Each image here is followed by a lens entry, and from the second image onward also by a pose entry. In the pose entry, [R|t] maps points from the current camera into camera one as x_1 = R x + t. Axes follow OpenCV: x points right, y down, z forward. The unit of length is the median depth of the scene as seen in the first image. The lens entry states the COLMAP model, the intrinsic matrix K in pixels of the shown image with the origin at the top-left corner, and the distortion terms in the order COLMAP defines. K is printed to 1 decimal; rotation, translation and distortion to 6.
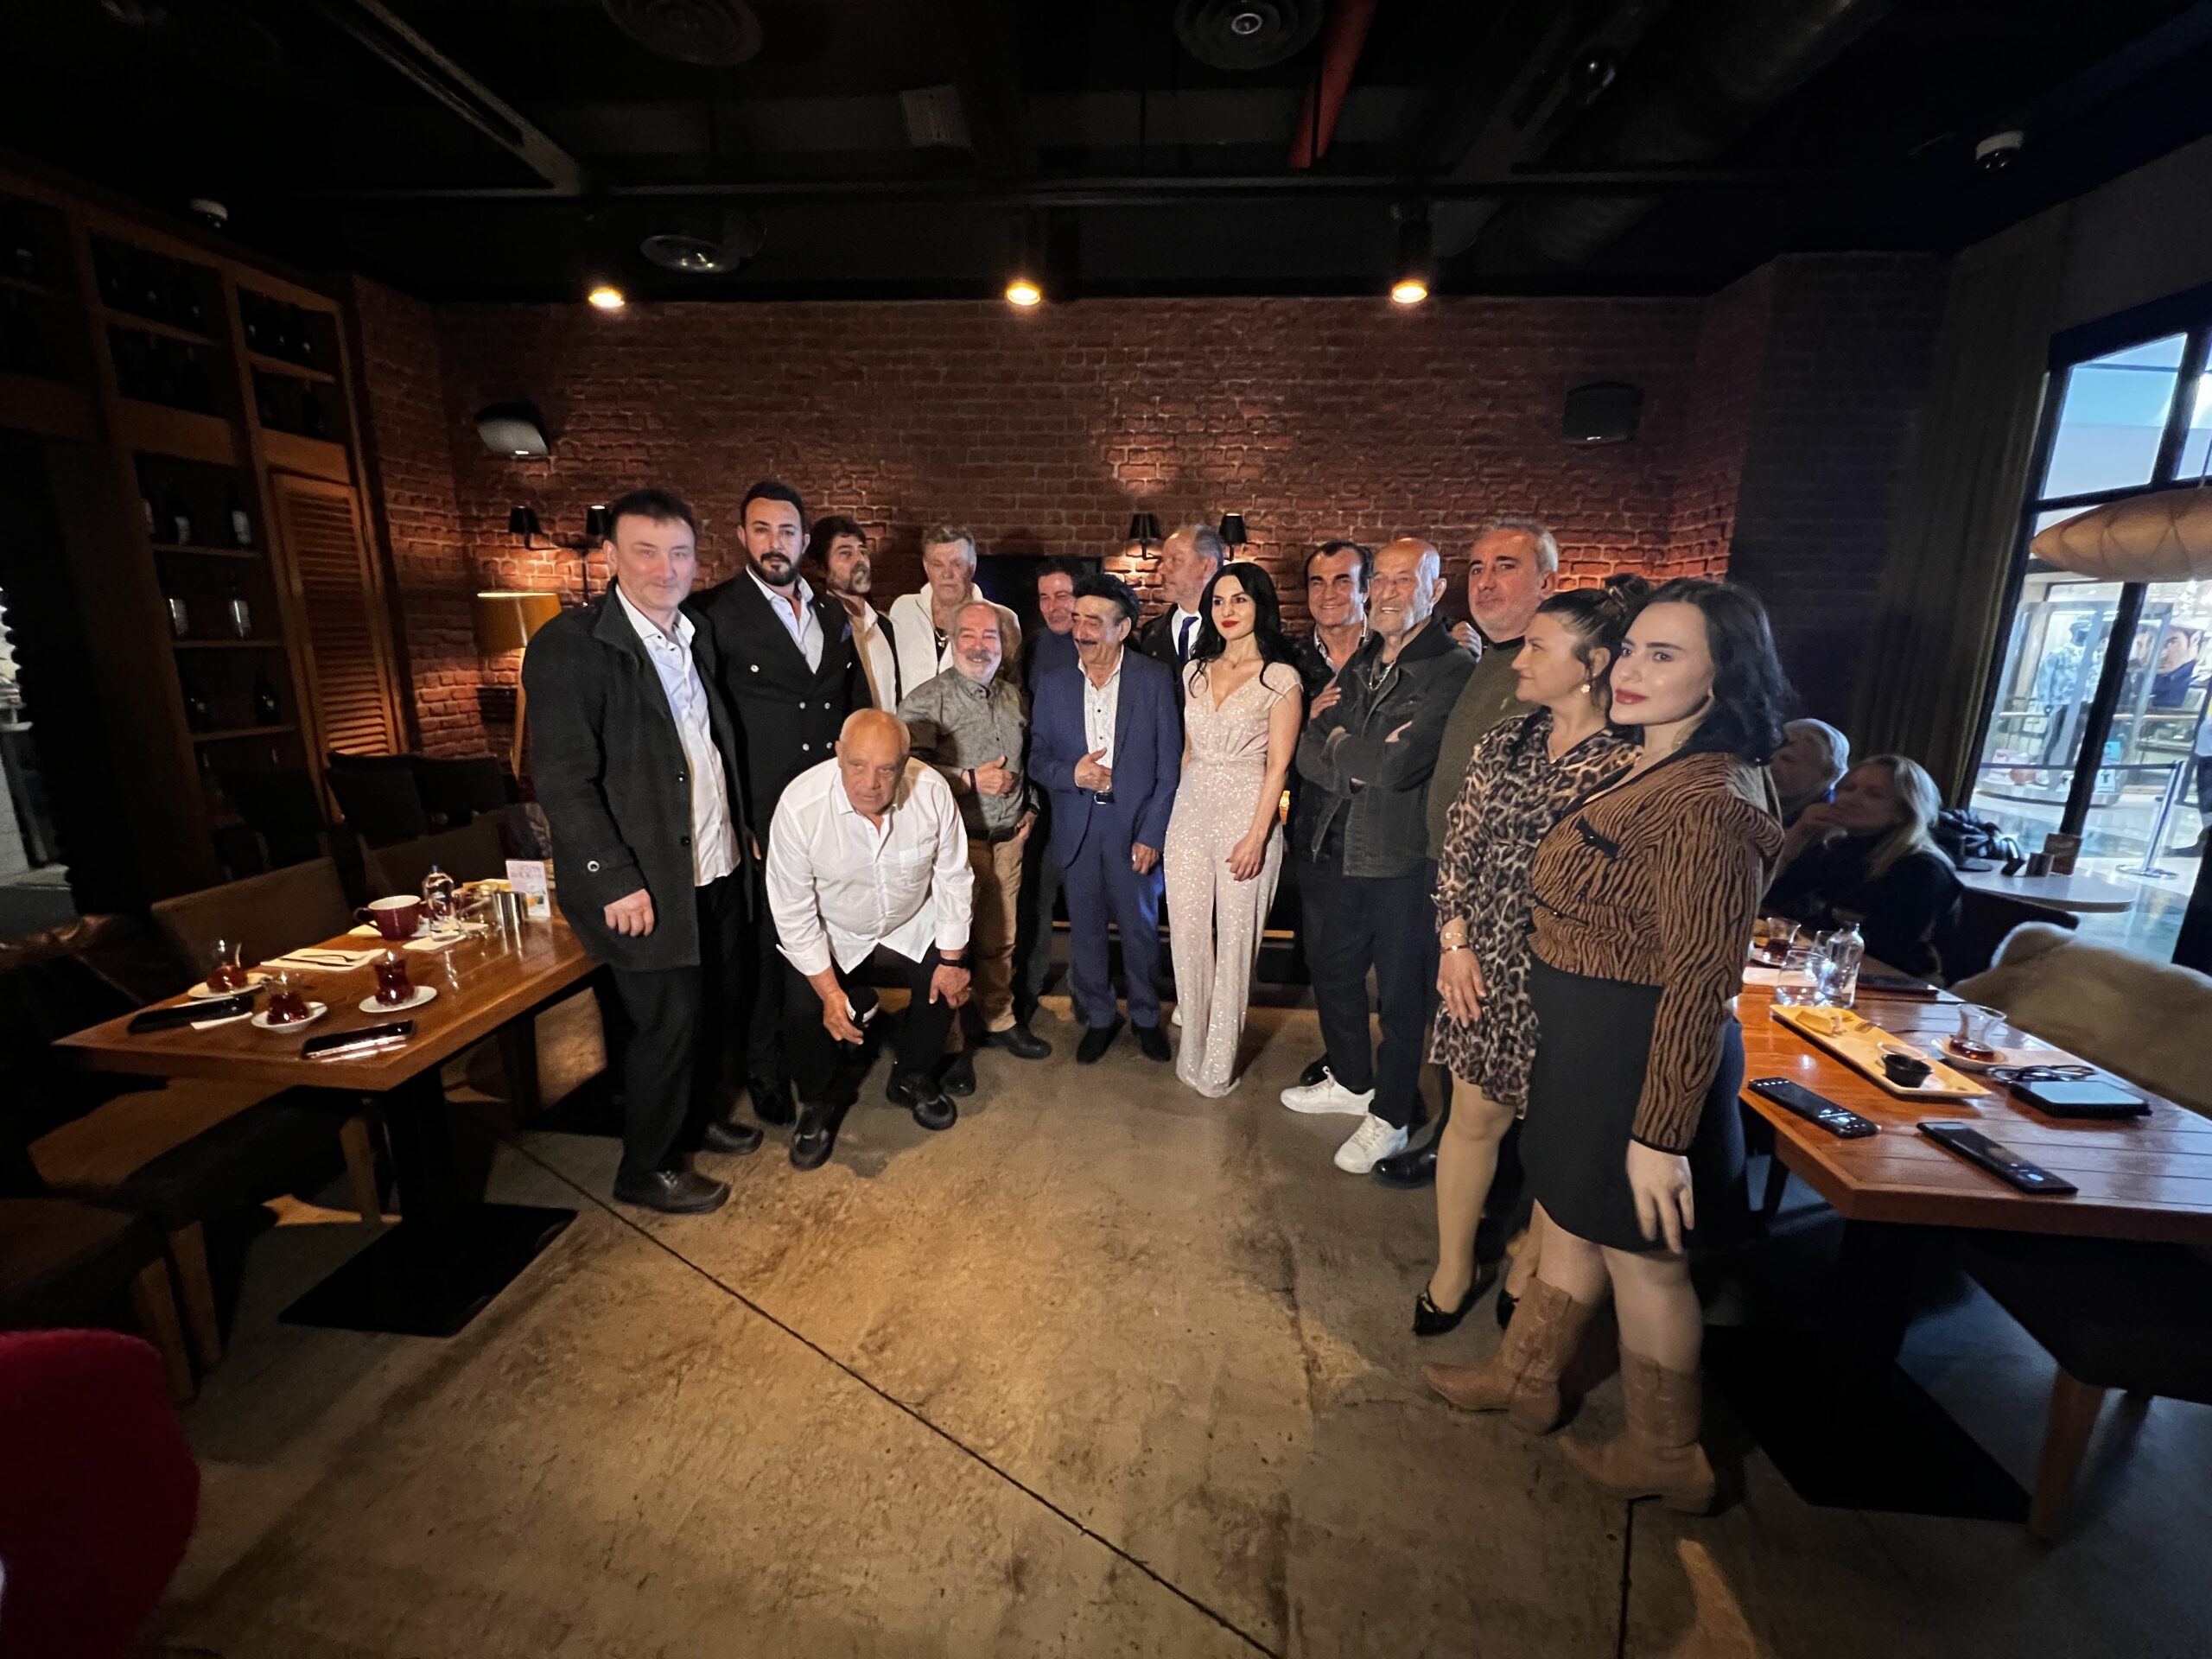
lens RADIAL K [[884.9, 0, 1100.6], [0, 884.9, 821.3], [0, 0, 1]] dist [-0.003281, 0.000749]
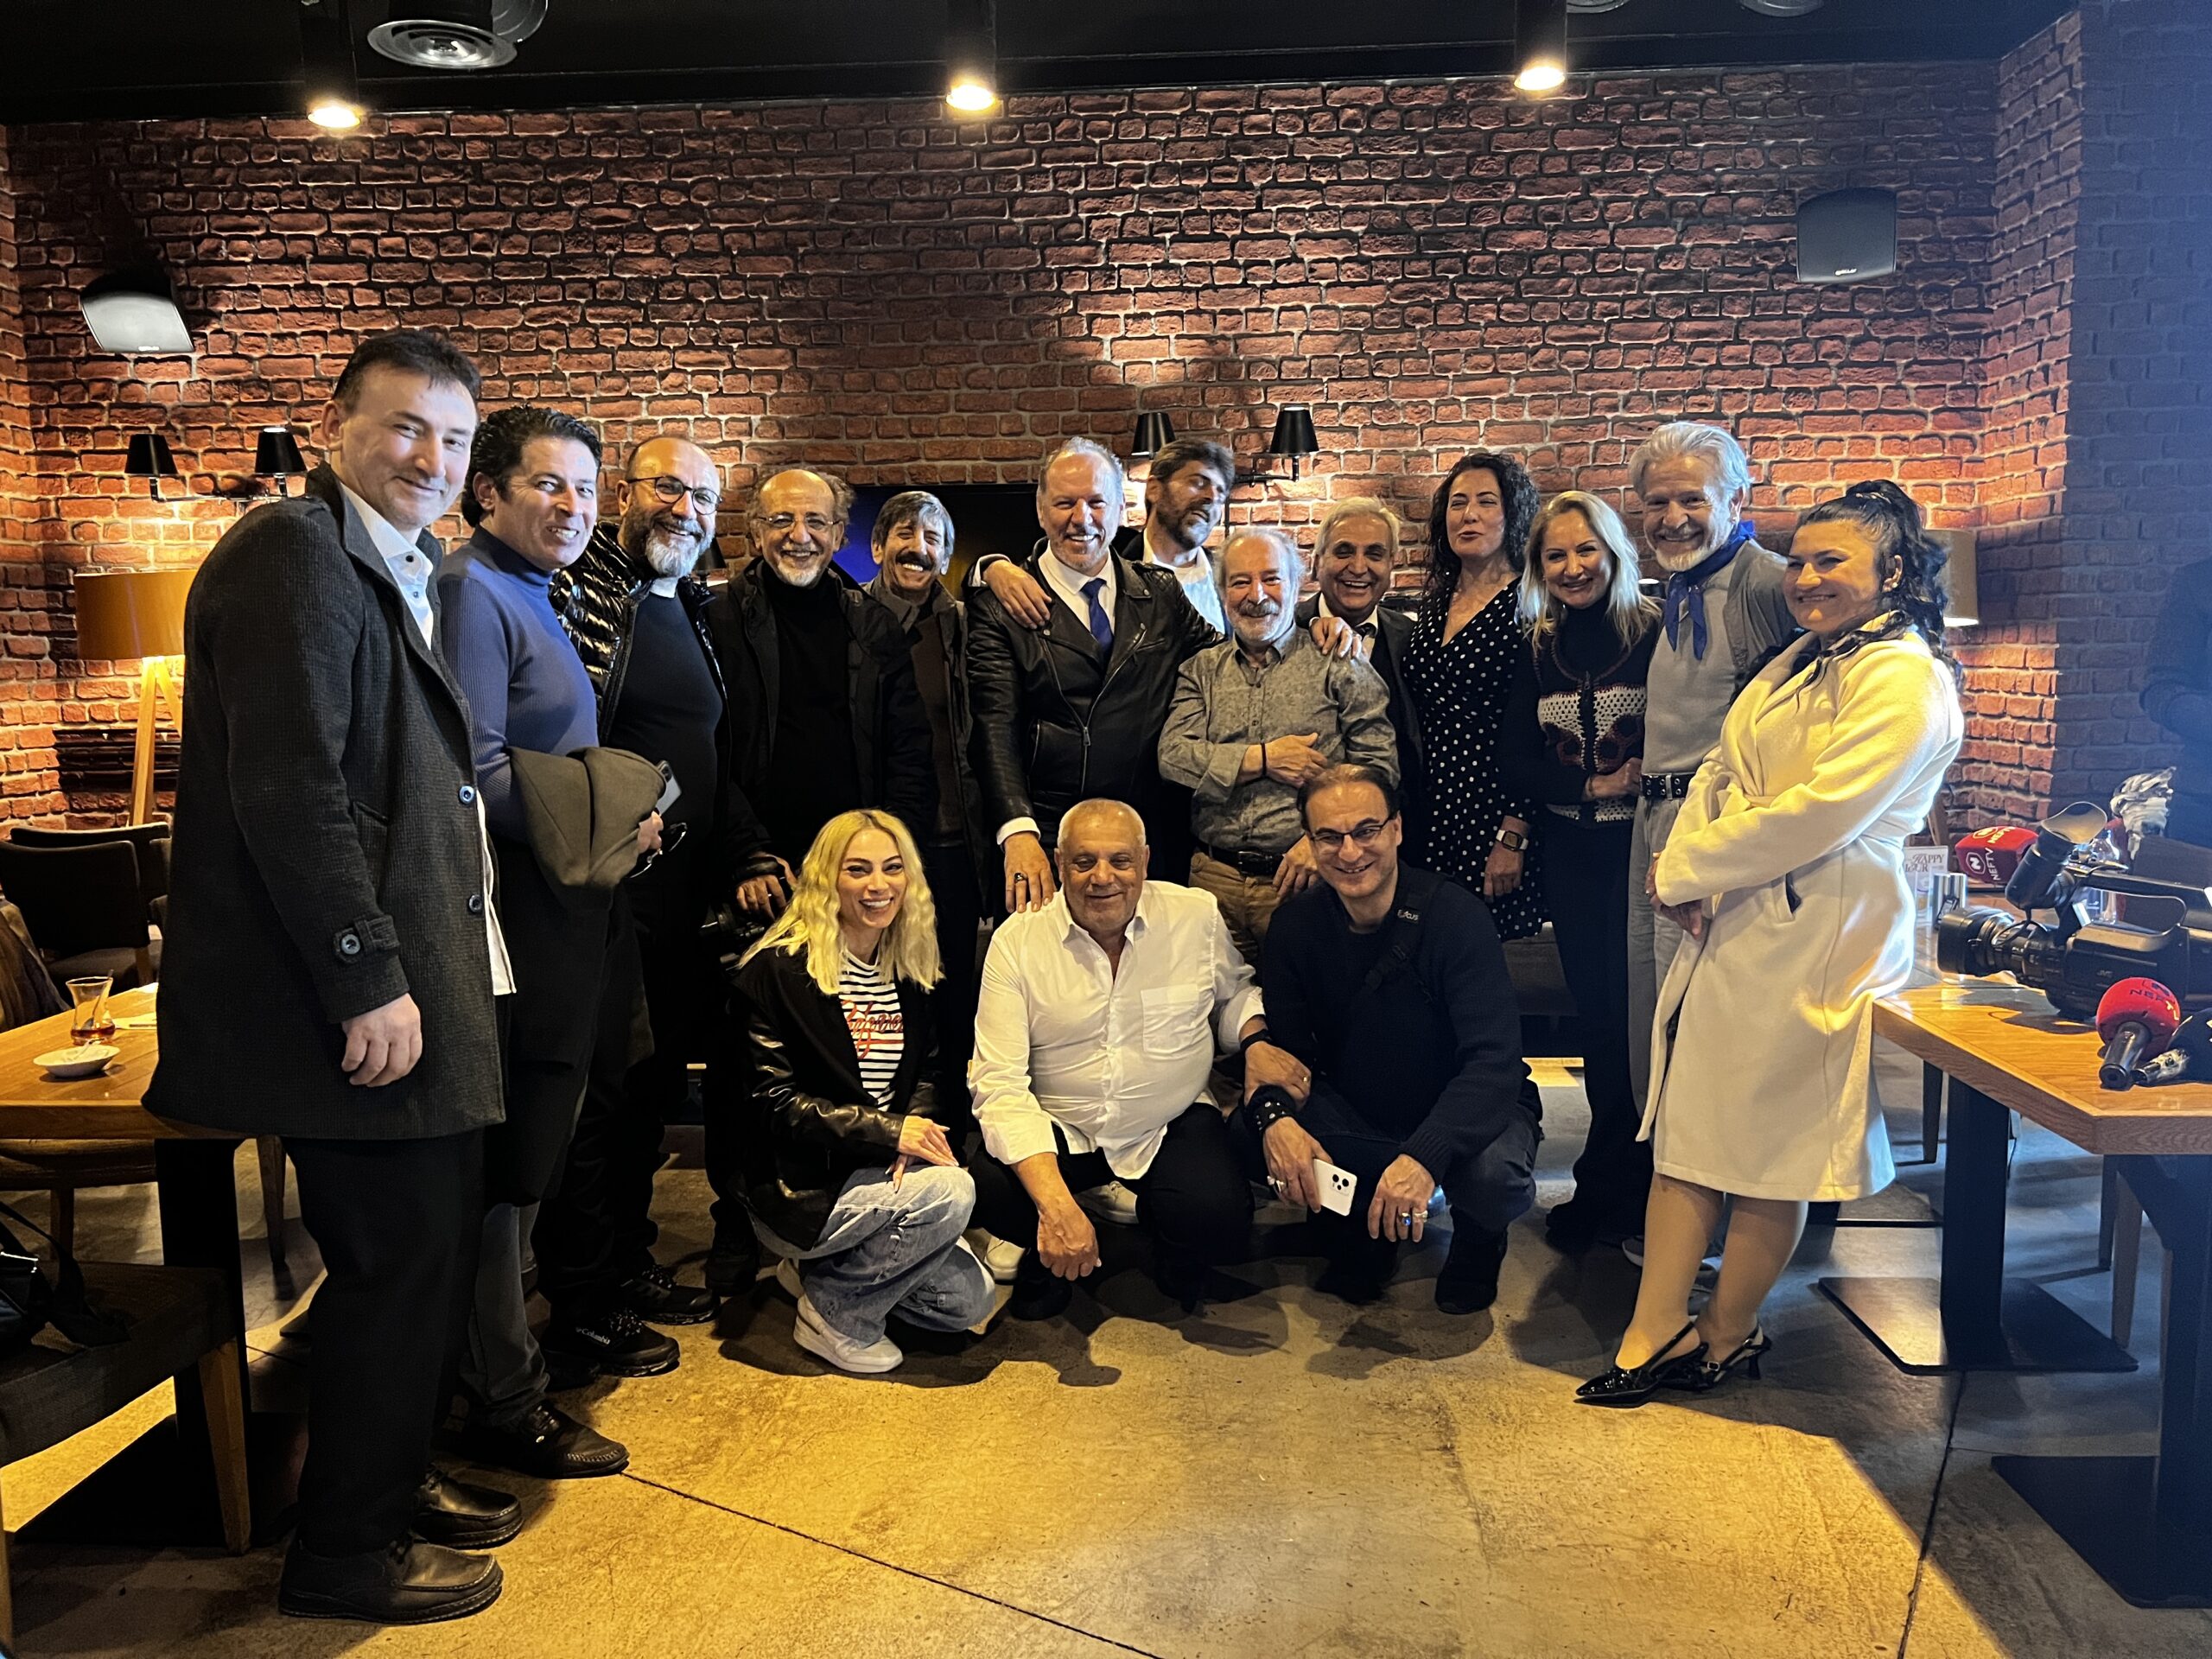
lens RADIAL K [[1688.4, 0, 1093.1], [0, 1688.4, 836.7], [0, 0, 1]] dist [0.033929, -0.031101]
pose [[0.998904, -0.040110, 0.024137, -0.037098], [0.042378, 0.993854, -0.102269, 0.078266], [-0.019886, 0.103180, 0.994464, -0.176425]]
